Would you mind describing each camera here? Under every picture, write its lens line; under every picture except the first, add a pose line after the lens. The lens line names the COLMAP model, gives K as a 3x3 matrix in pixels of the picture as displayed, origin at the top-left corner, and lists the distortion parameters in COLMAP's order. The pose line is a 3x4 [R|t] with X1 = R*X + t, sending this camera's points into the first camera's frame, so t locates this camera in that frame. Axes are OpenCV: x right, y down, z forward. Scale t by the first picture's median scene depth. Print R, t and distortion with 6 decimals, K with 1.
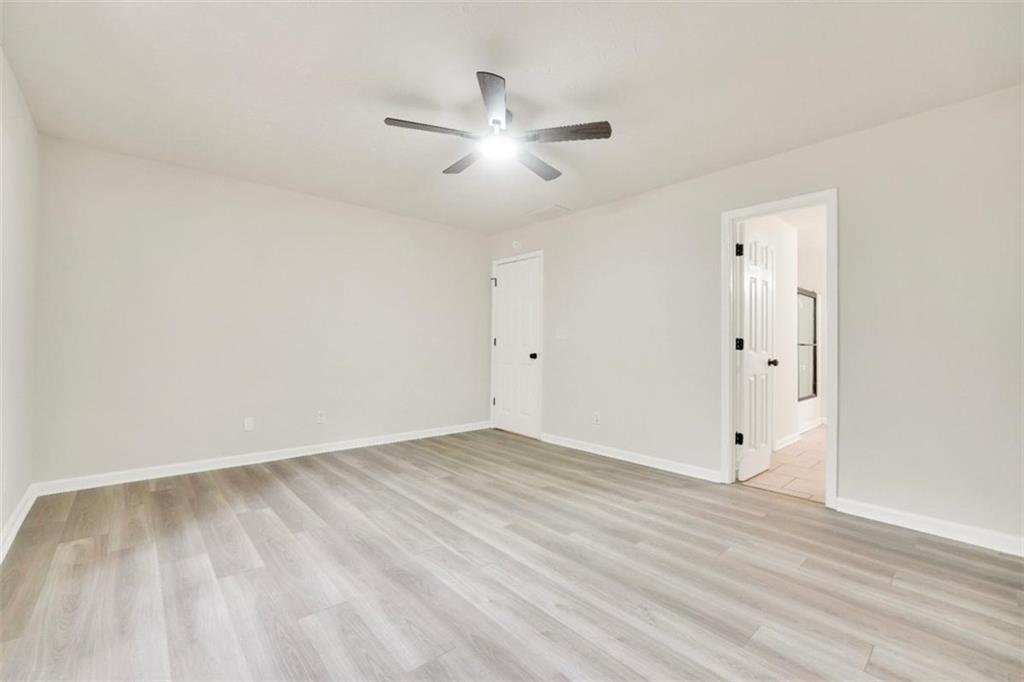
lens RADIAL K [[434.1, 0, 506.1], [0, 434.1, 343.5], [0, 0, 1]] dist [-0.009306, 0.000596]
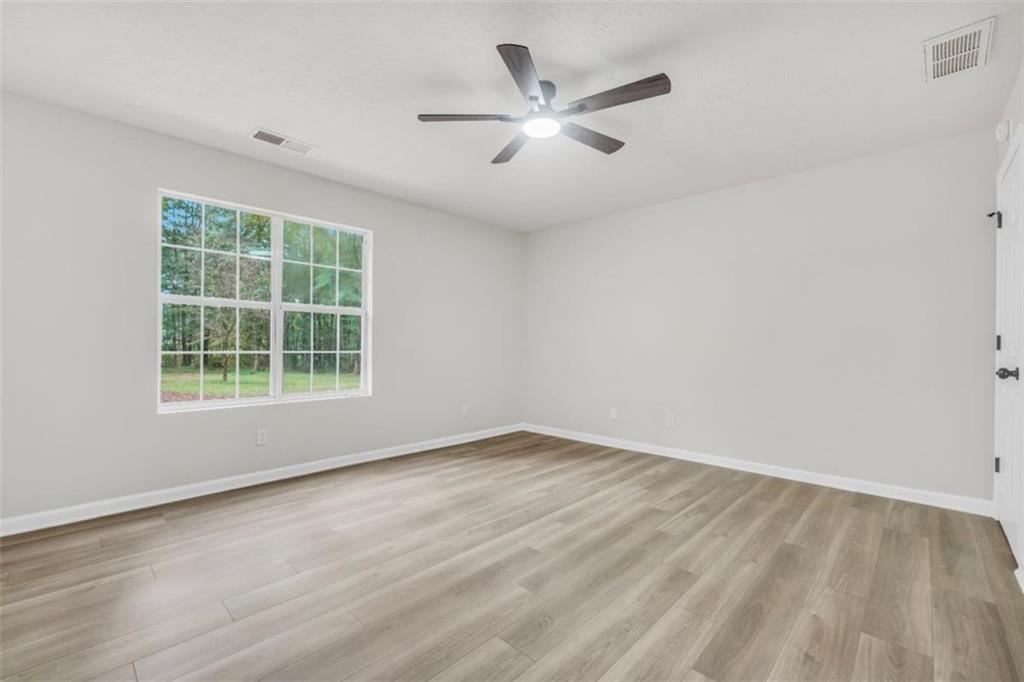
lens RADIAL K [[429.8, 0, 497.8], [0, 429.8, 342.6], [0, 0, 1]] dist [-0.008375, 0.000137]
pose [[0.071561, -0.019728, -0.997241, 0.854005], [-0.000543, 0.999803, -0.019817, 0.009377], [0.997436, 0.001960, 0.071536, 0.823256]]
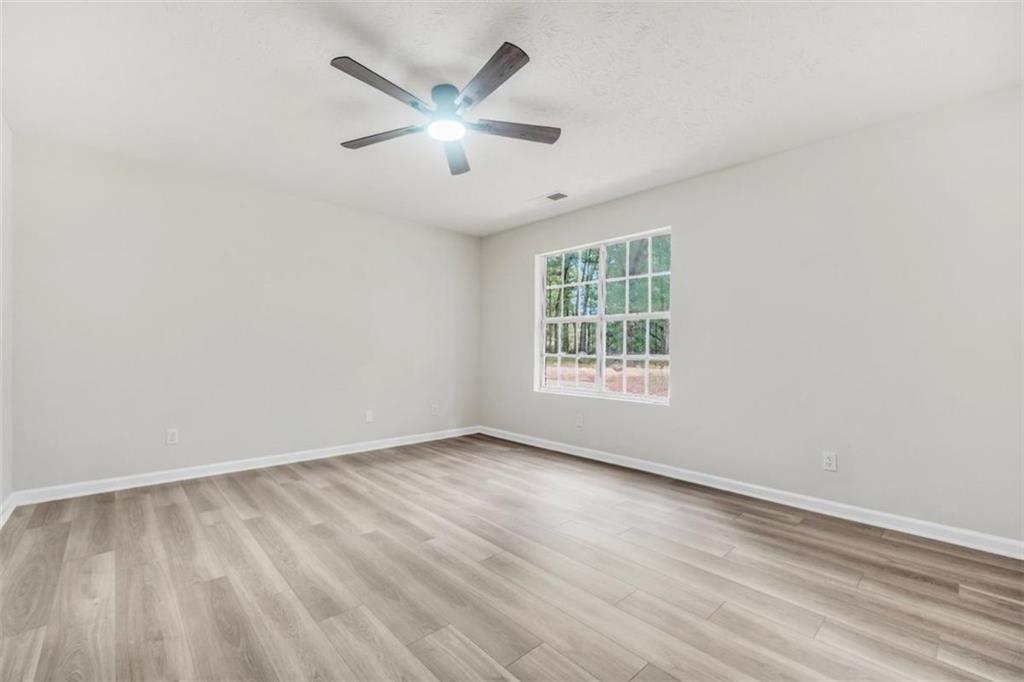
lens RADIAL K [[434.1, 0, 506.1], [0, 434.1, 343.5], [0, 0, 1]] dist [-0.009306, 0.000596]
pose [[-0.999504, -0.022269, -0.022264, -0.126190], [-0.021835, 0.999570, -0.019561, 0.007136], [0.022690, -0.019065, -0.999561, 1.867918]]
